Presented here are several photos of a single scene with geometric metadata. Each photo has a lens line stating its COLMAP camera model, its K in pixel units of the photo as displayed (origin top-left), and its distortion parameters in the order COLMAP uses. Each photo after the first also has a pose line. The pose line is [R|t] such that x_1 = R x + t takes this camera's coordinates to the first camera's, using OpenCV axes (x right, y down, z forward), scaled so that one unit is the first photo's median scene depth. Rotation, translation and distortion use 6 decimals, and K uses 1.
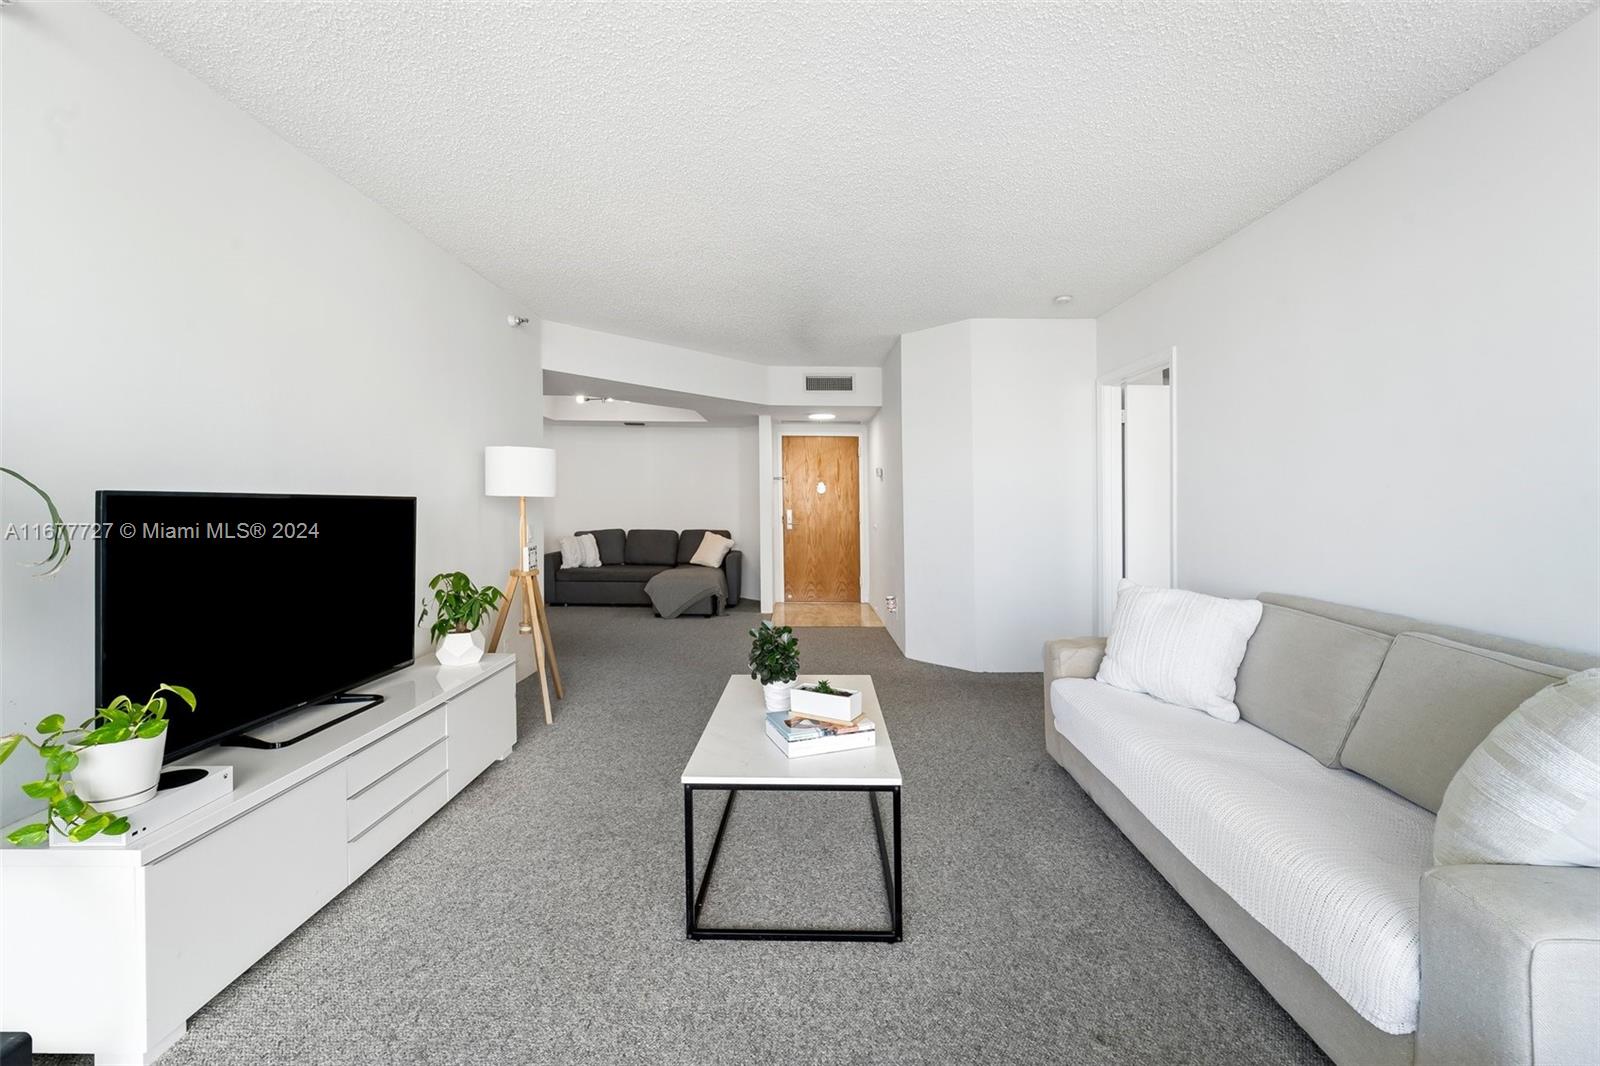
lens RADIAL K [[667.6, 0, 800.5], [0, 667.6, 521.5], [0, 0, 1]] dist [0.009239, -0.004334]
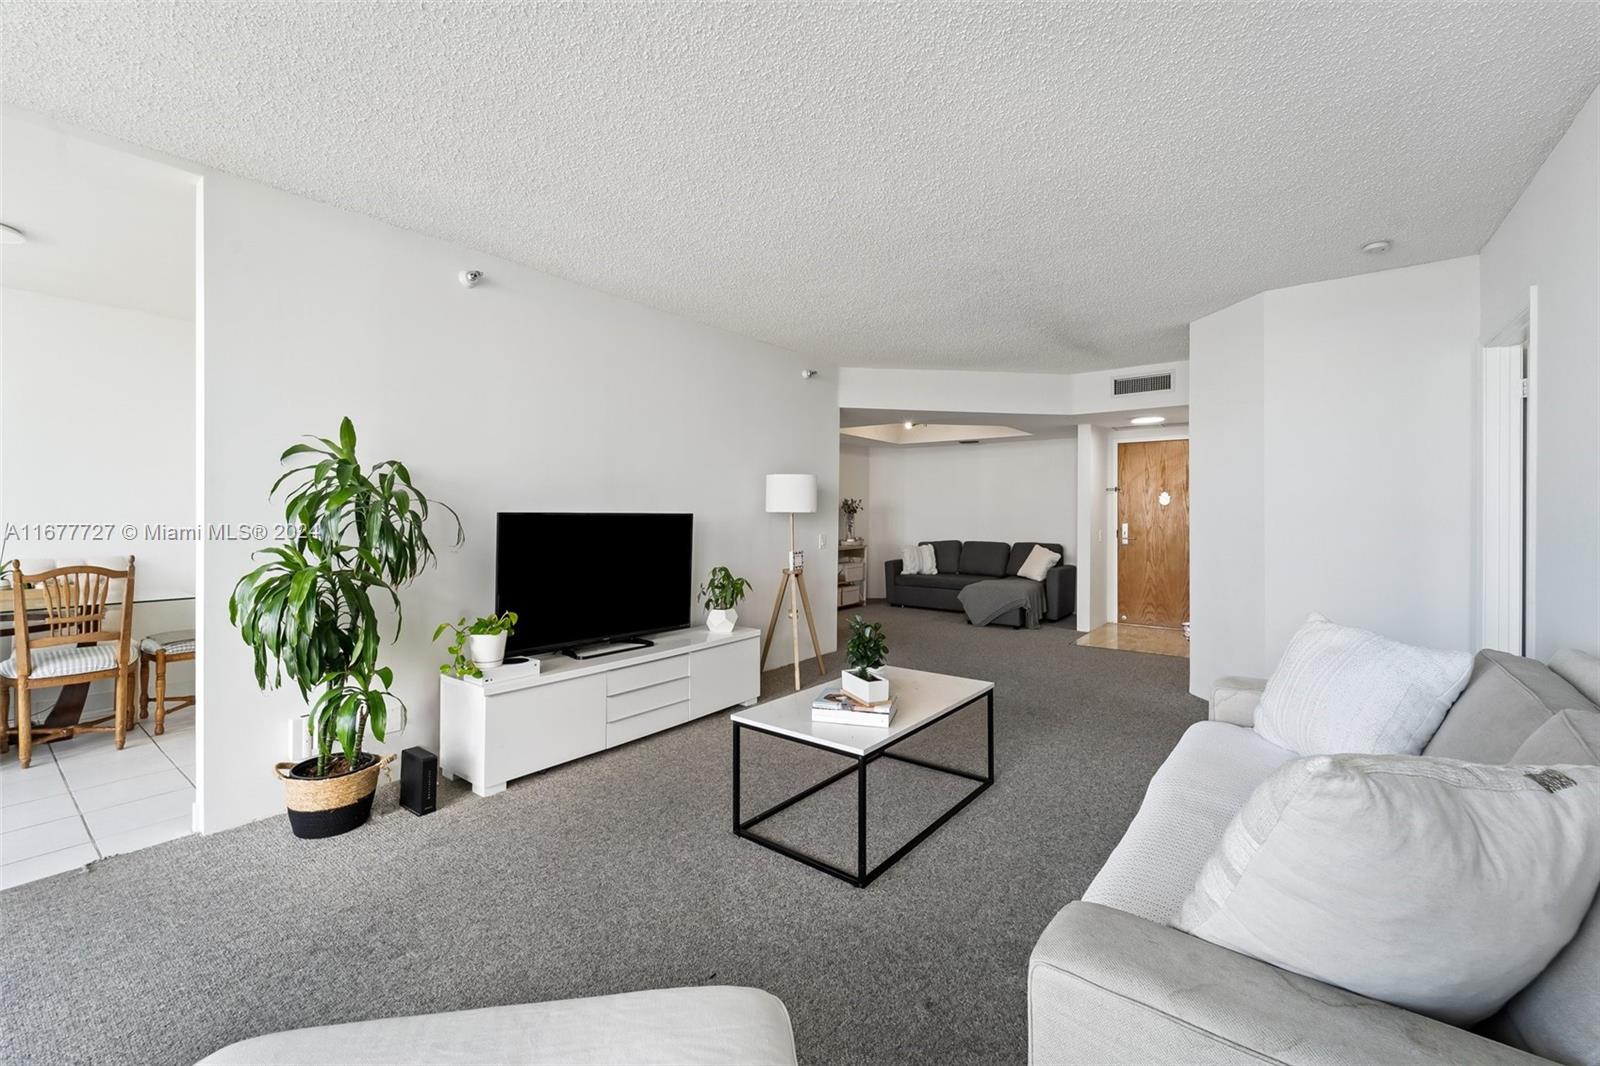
lens RADIAL K [[667.6, 0, 798.2], [0, 667.6, 526.7], [0, 0, 1]] dist [0.009239, -0.004334]
pose [[0.780165, 0.006283, -0.625542, 0.239305], [-0.013270, 0.999891, -0.006508, -0.000620], [0.625433, 0.013378, 0.780163, -0.000372]]
